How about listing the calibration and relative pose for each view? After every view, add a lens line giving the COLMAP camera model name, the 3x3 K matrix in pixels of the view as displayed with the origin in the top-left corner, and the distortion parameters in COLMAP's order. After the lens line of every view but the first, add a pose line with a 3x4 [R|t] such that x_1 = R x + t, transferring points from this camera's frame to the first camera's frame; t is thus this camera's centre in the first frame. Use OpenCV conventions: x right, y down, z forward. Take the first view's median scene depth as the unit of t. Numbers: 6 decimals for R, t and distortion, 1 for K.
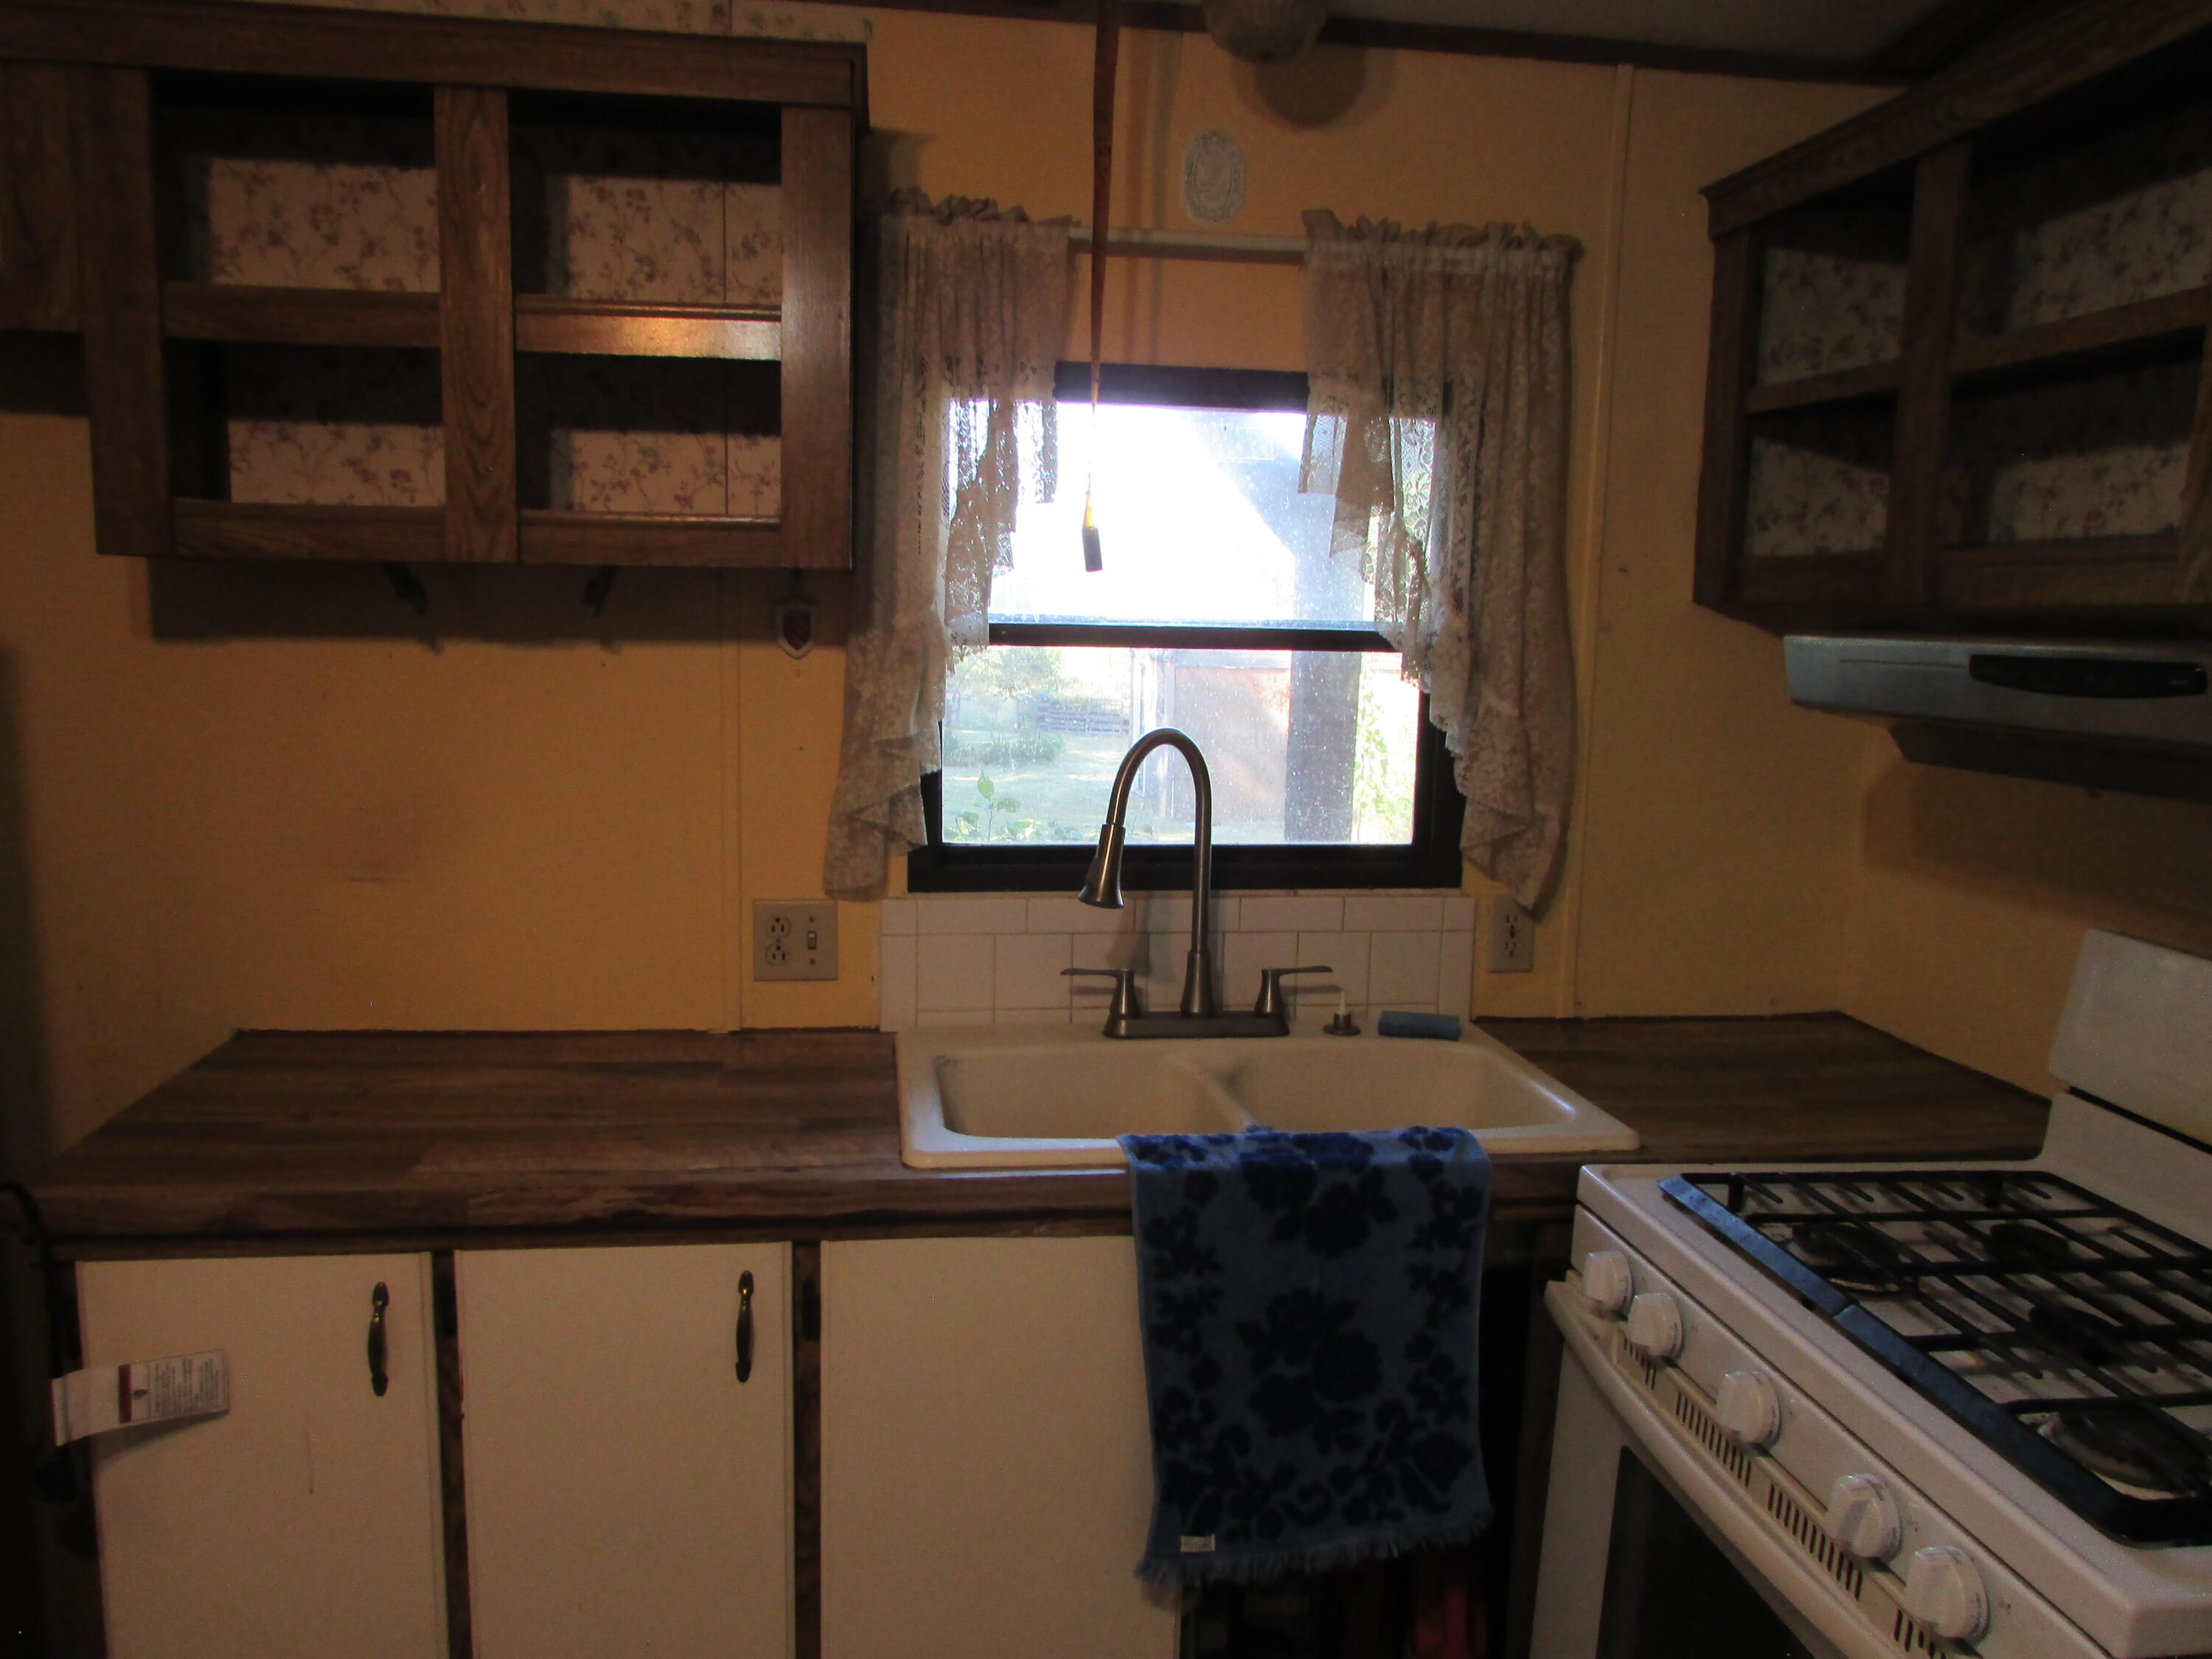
lens RADIAL K [[1556.7, 0, 1109.0], [0, 1556.7, 827.1], [0, 0, 1]] dist [-0.023509, 0.004610]
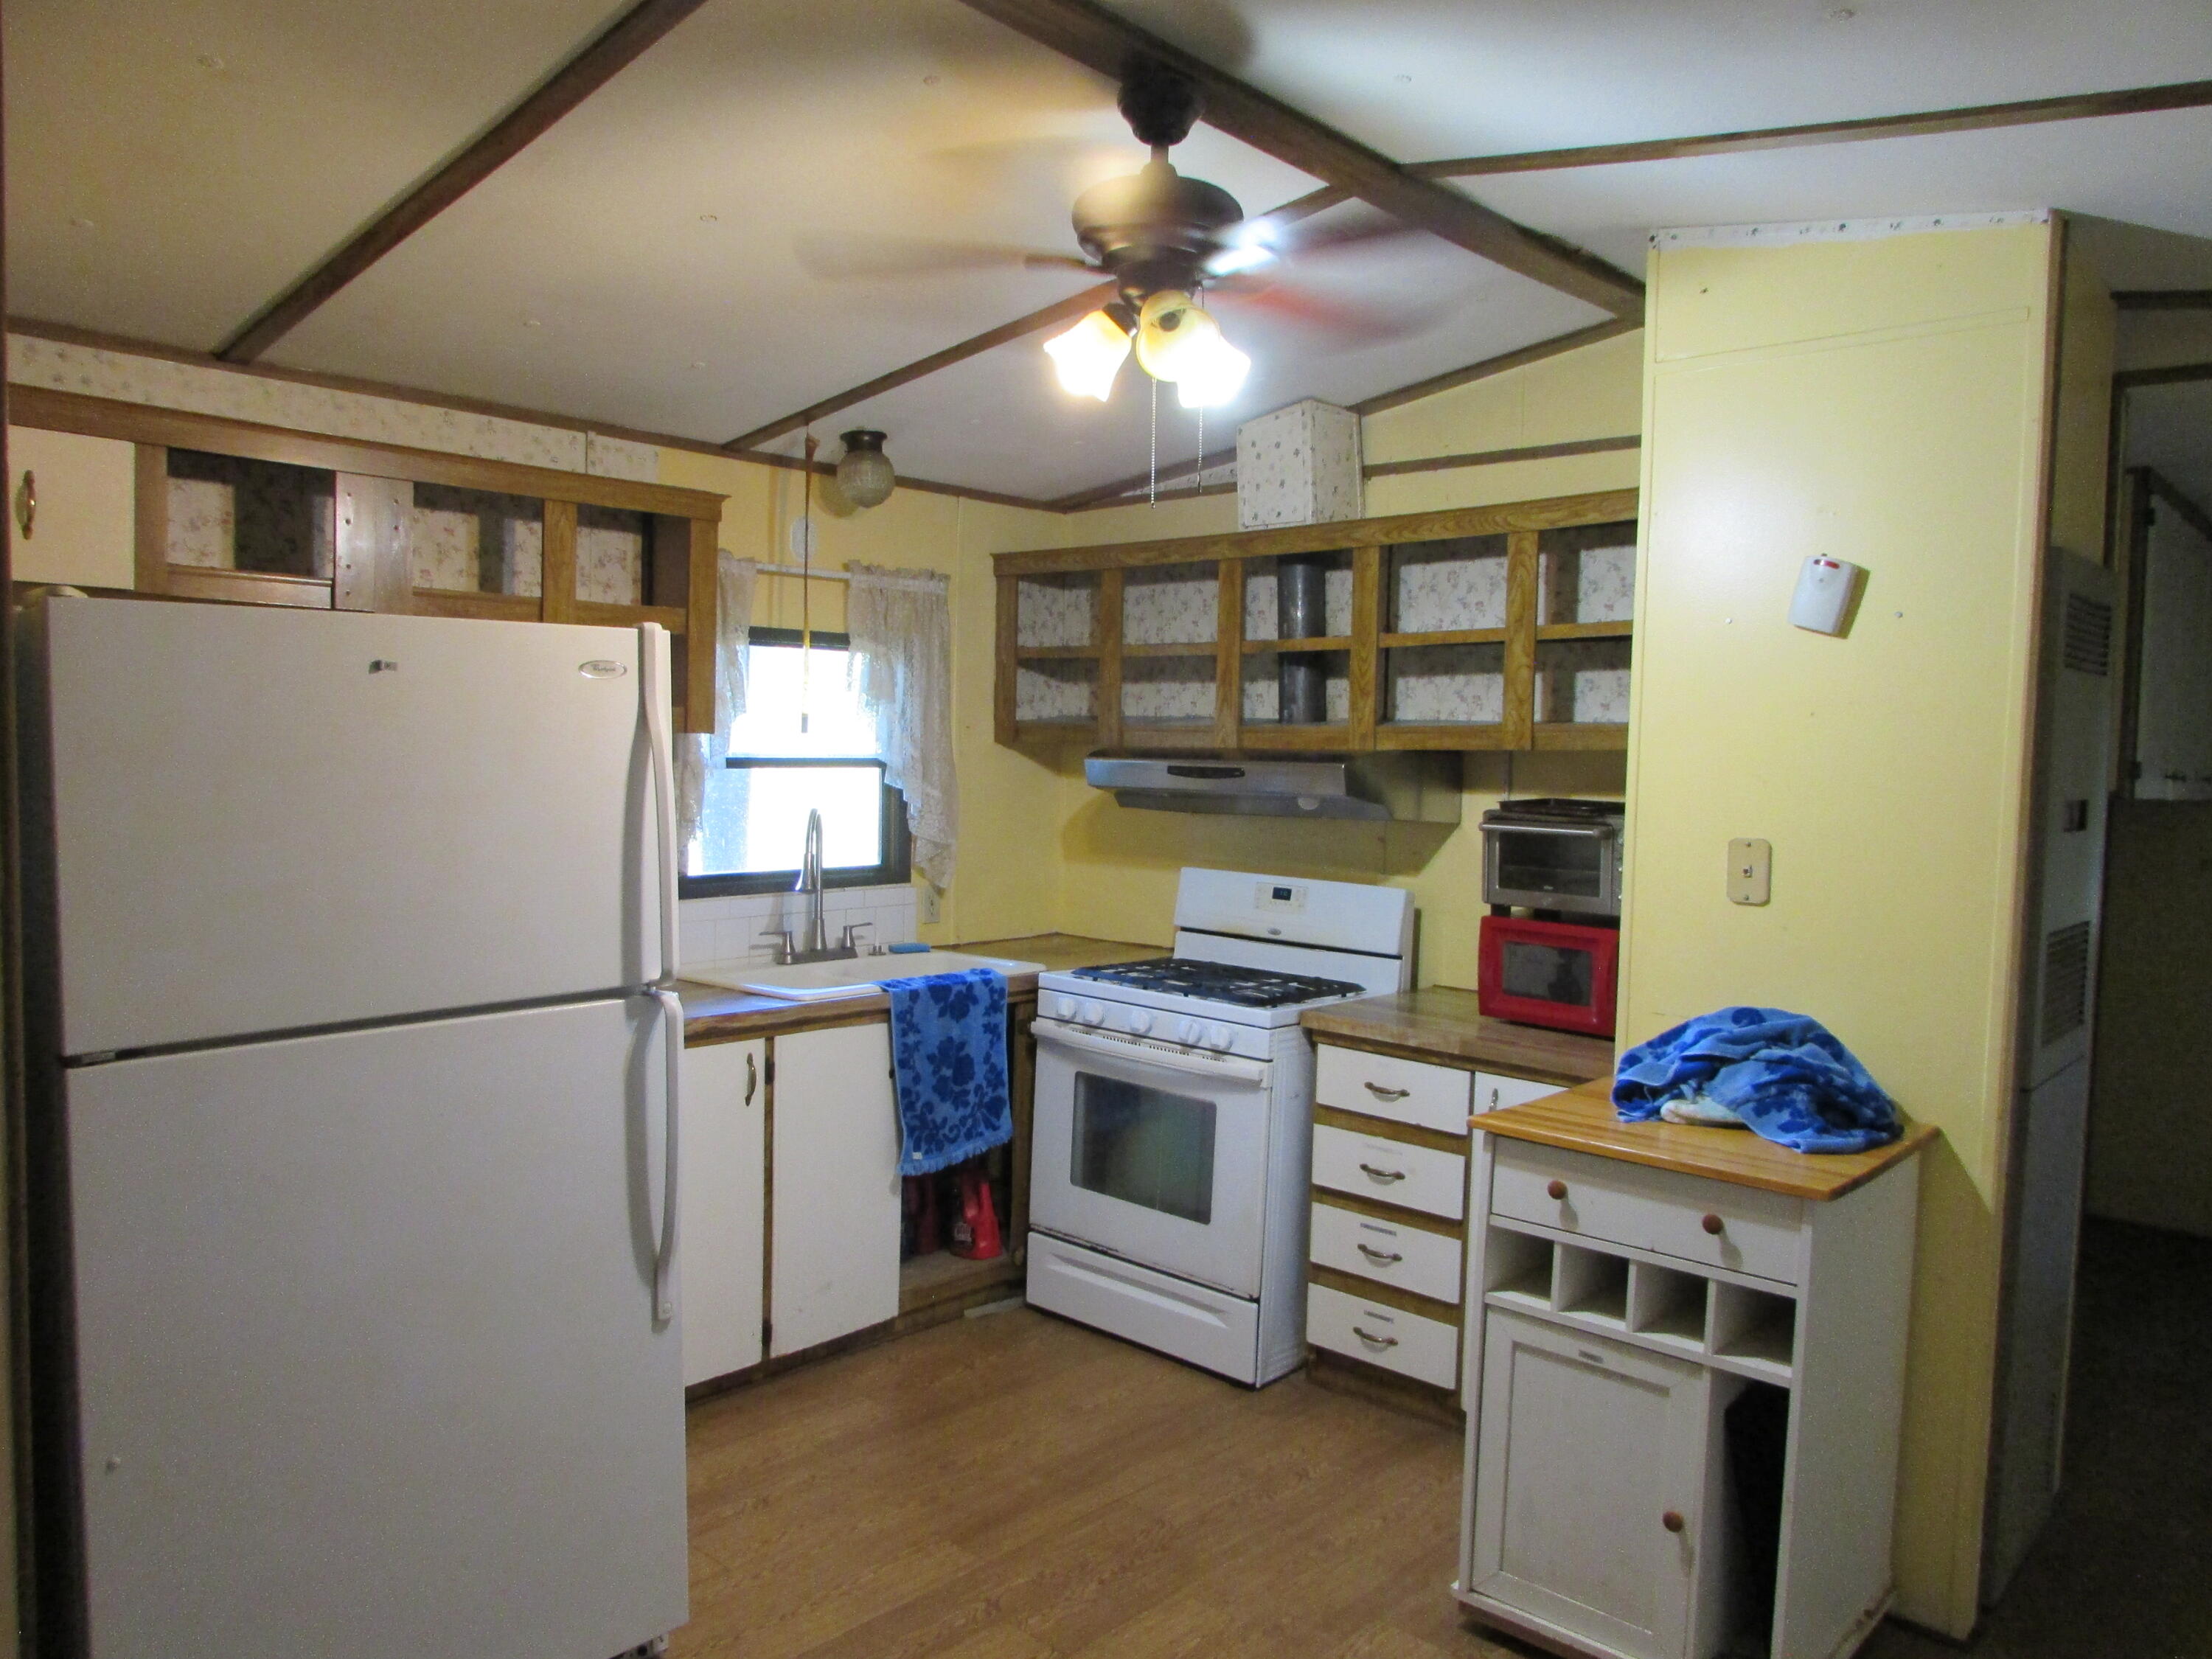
lens RADIAL K [[1556.7, 0, 1109.0], [0, 1556.7, 827.1], [0, 0, 1]] dist [-0.023509, 0.004610]
pose [[0.772950, -0.041707, 0.633095, -1.142121], [0.083775, 0.995809, -0.036679, 0.084341], [-0.628912, 0.081389, 0.773205, -0.983422]]
